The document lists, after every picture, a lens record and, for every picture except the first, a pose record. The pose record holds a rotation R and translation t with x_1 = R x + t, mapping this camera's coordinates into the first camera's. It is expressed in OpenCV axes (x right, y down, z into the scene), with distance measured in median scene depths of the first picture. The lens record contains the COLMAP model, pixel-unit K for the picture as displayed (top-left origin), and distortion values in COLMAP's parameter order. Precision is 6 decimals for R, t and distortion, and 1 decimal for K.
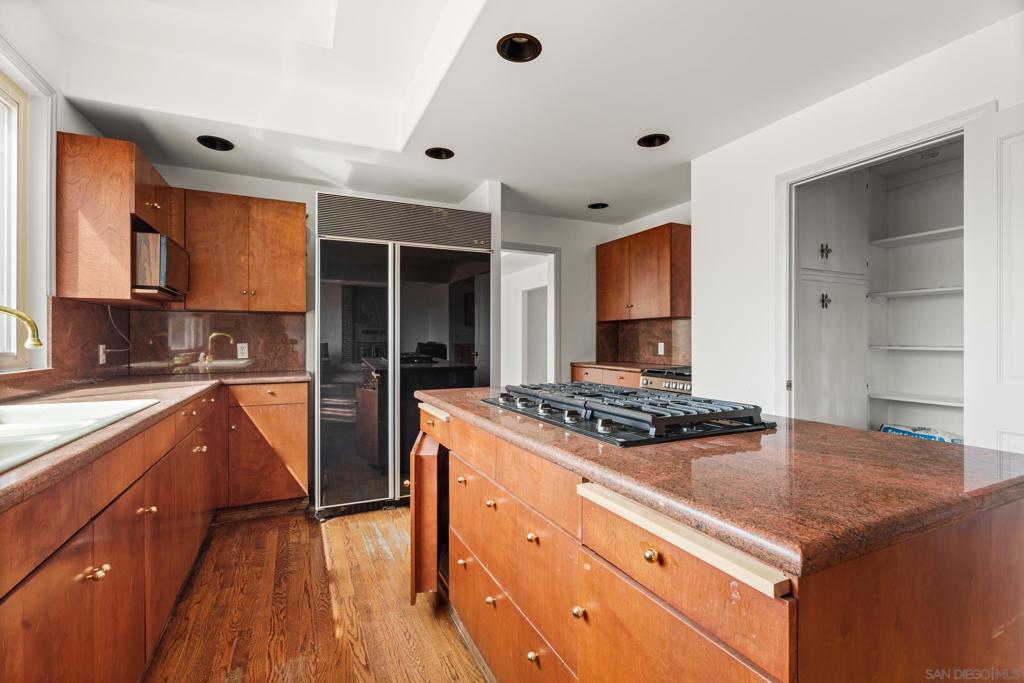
lens RADIAL K [[454.4, 0, 514.1], [0, 454.4, 344.3], [0, 0, 1]] dist [-0.007706, -0.000302]
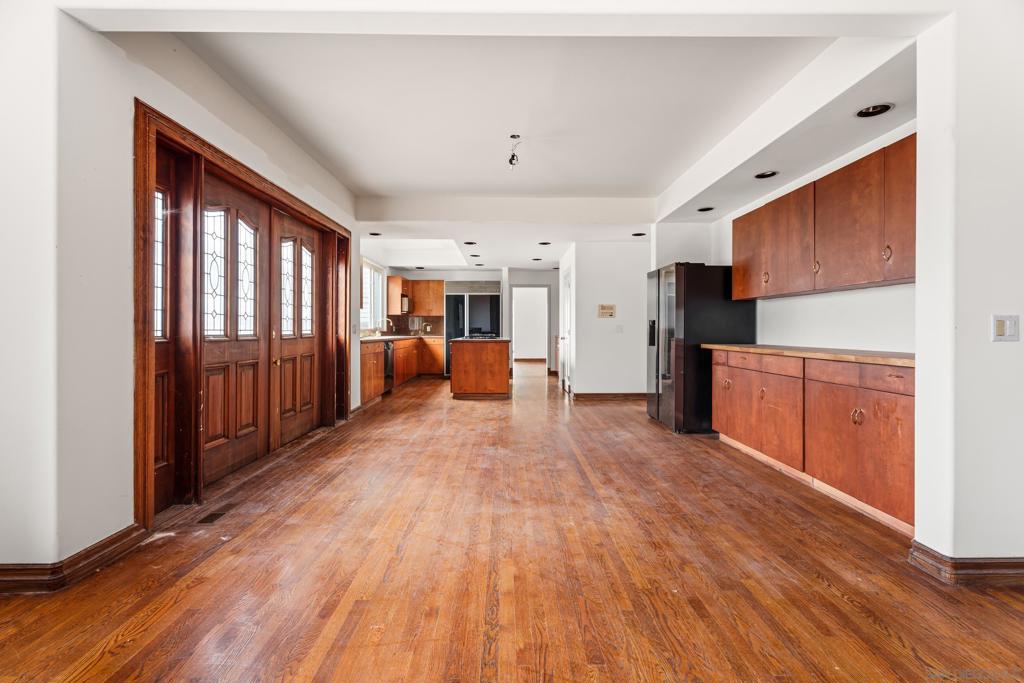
lens RADIAL K [[461.9, 0, 502.9], [0, 461.9, 333.2], [0, 0, 1]] dist [0.001249, -0.000636]
pose [[0.899784, 0.002737, -0.436328, 1.387640], [-0.003990, 0.999990, -0.001953, 0.055978], [0.436318, 0.003499, 0.899786, -1.812675]]
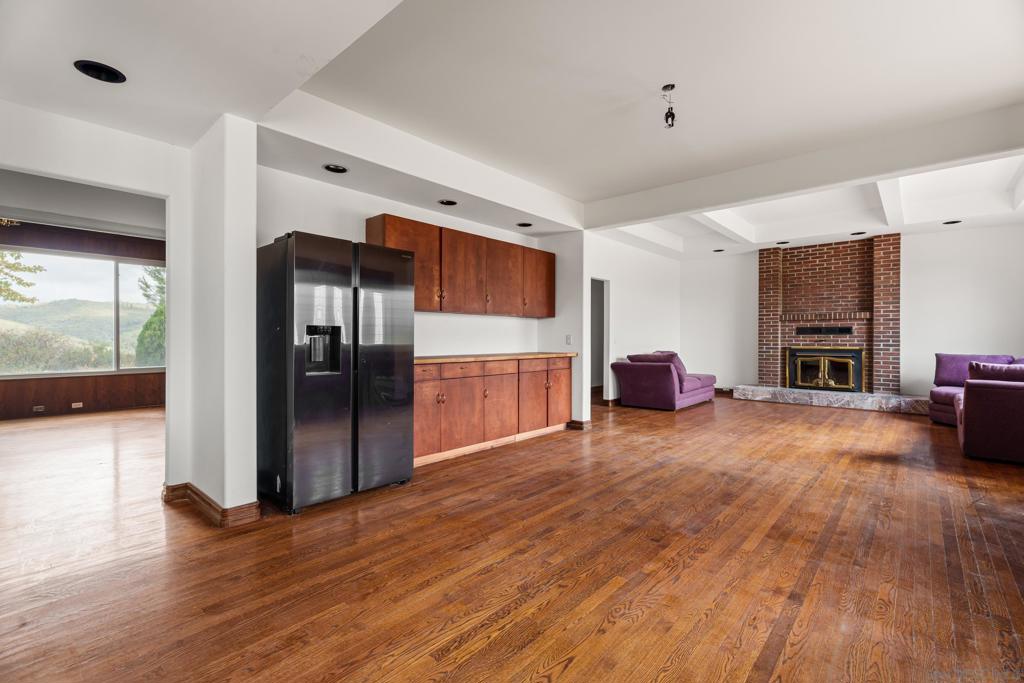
lens RADIAL K [[454.4, 0, 514.1], [0, 454.4, 344.3], [0, 0, 1]] dist [-0.007706, -0.000302]
pose [[-0.377802, -0.009986, 0.925833, -1.963038], [0.007531, 0.999876, 0.013858, -0.008482], [-0.925856, 0.012208, -0.377679, 2.935719]]
